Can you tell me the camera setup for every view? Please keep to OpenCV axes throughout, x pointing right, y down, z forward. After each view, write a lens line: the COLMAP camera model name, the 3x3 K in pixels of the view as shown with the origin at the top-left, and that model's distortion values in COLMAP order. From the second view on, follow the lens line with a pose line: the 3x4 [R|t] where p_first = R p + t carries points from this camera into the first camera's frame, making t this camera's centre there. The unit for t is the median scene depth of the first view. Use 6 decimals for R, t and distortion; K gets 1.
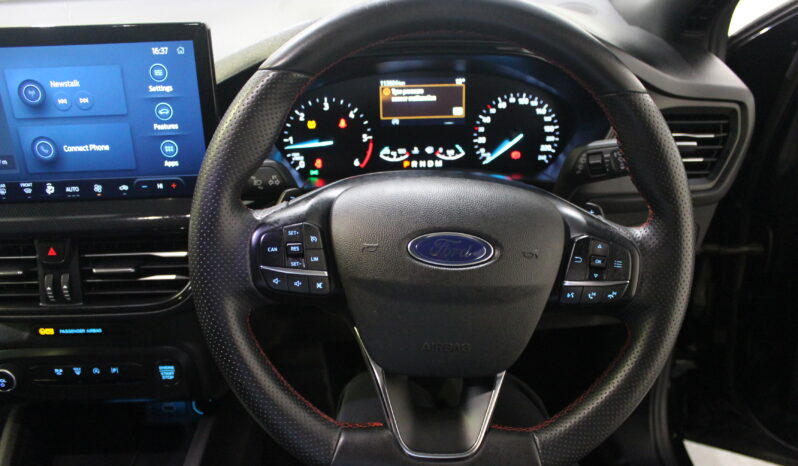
lens RADIAL K [[650.1, 0, 412.0], [0, 650.1, 234.8], [0, 0, 1]] dist [-0.179845, 0.148501]
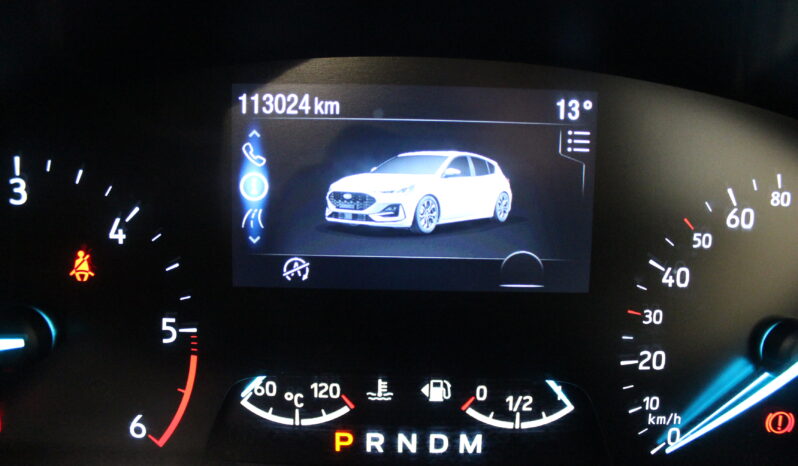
lens RADIAL K [[650.1, 0, 412.0], [0, 650.1, 234.8], [0, 0, 1]] dist [-0.179845, 0.148501]
pose [[0.997924, 0.039927, -0.050542, 0.033650], [-0.051994, 0.962503, -0.266242, -0.148514], [0.038016, 0.268318, 0.962580, 0.903716]]
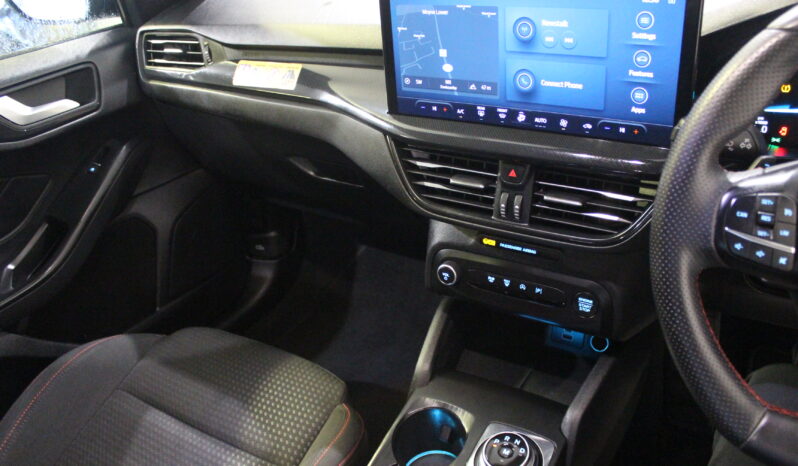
lens RADIAL K [[650.1, 0, 412.0], [0, 650.1, 234.8], [0, 0, 1]] dist [-0.179845, 0.148501]
pose [[0.816564, 0.218264, -0.534401, -0.085382], [-0.170794, 0.975664, 0.137514, 0.006013], [0.551410, -0.021017, 0.833969, -0.060793]]
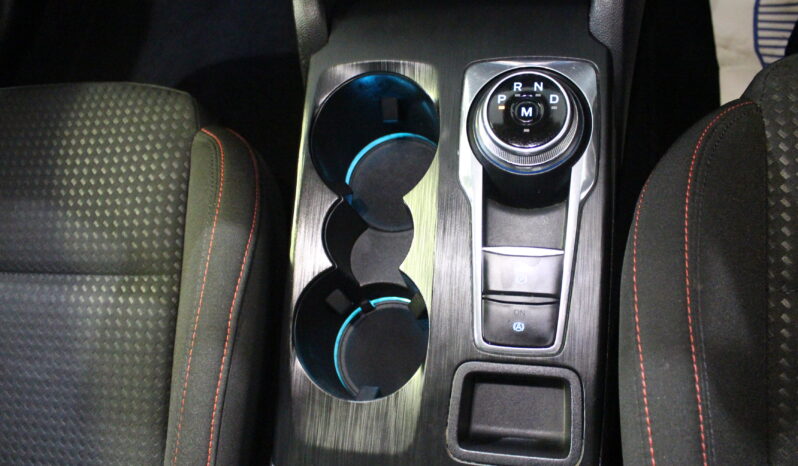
lens RADIAL K [[650.1, 0, 412.0], [0, 650.1, 234.8], [0, 0, 1]] dist [-0.179845, 0.148501]
pose [[0.964937, 0.092276, -0.245726, -0.407823], [0.093945, 0.752739, 0.651581, 0.185006], [0.245093, -0.651820, 0.717677, 0.413720]]
